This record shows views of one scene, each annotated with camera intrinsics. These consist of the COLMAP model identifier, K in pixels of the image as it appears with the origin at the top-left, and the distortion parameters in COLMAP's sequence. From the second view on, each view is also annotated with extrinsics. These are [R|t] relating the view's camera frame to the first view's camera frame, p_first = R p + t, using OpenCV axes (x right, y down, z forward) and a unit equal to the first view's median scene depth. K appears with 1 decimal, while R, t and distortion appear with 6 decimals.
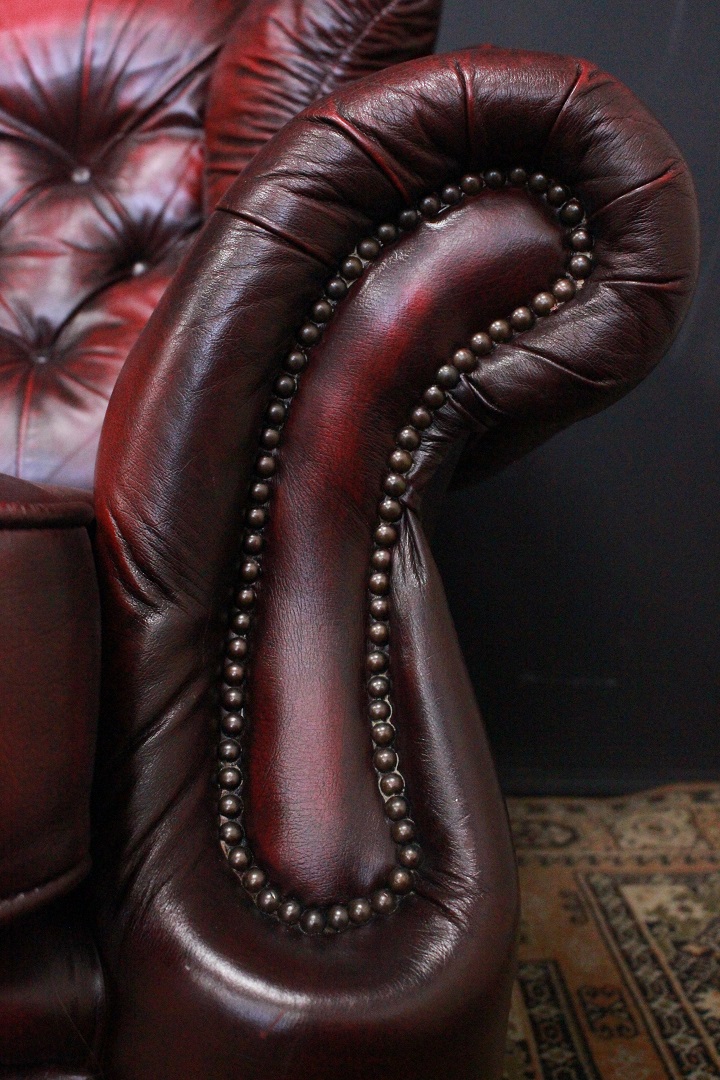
lens RADIAL K [[1194.3, 0, 361.3], [0, 1194.3, 542.8], [0, 0, 1]] dist [-0.081448, 0.000000]
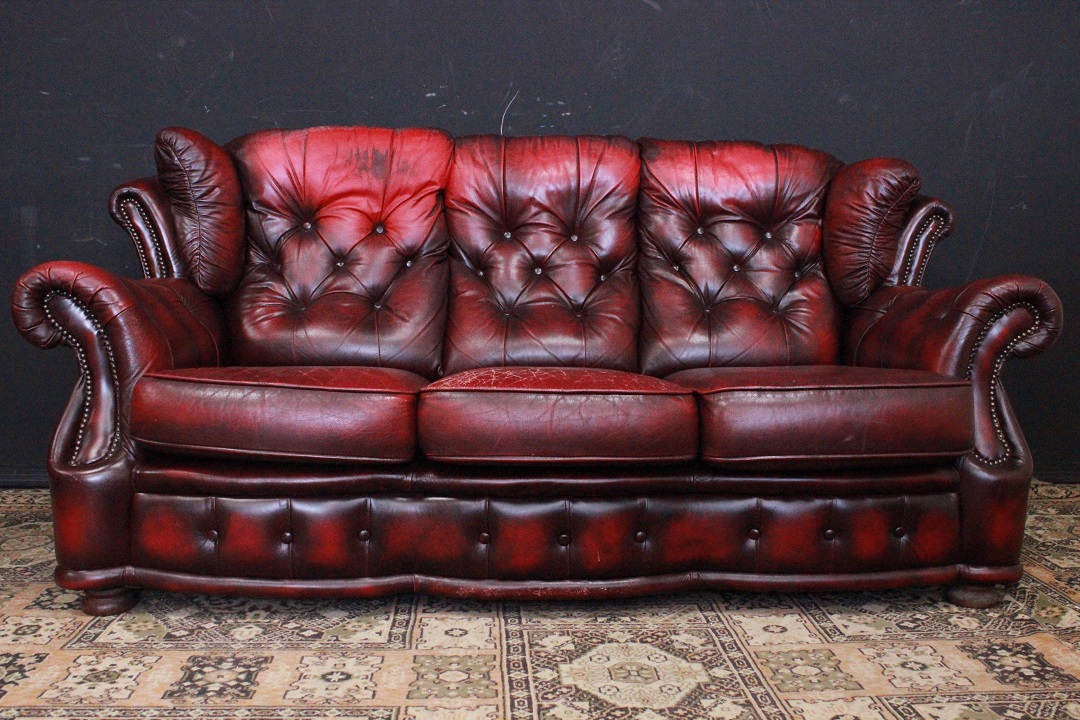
lens RADIAL K [[1015.7, 0, 538.2], [0, 1015.7, 364.3], [0, 0, 1]] dist [-0.079053, 0.000000]
pose [[0.999868, -0.004416, 0.015605, -1.781394], [0.004179, 0.999876, 0.015180, -0.143356], [-0.015670, -0.015113, 0.999763, -2.778832]]
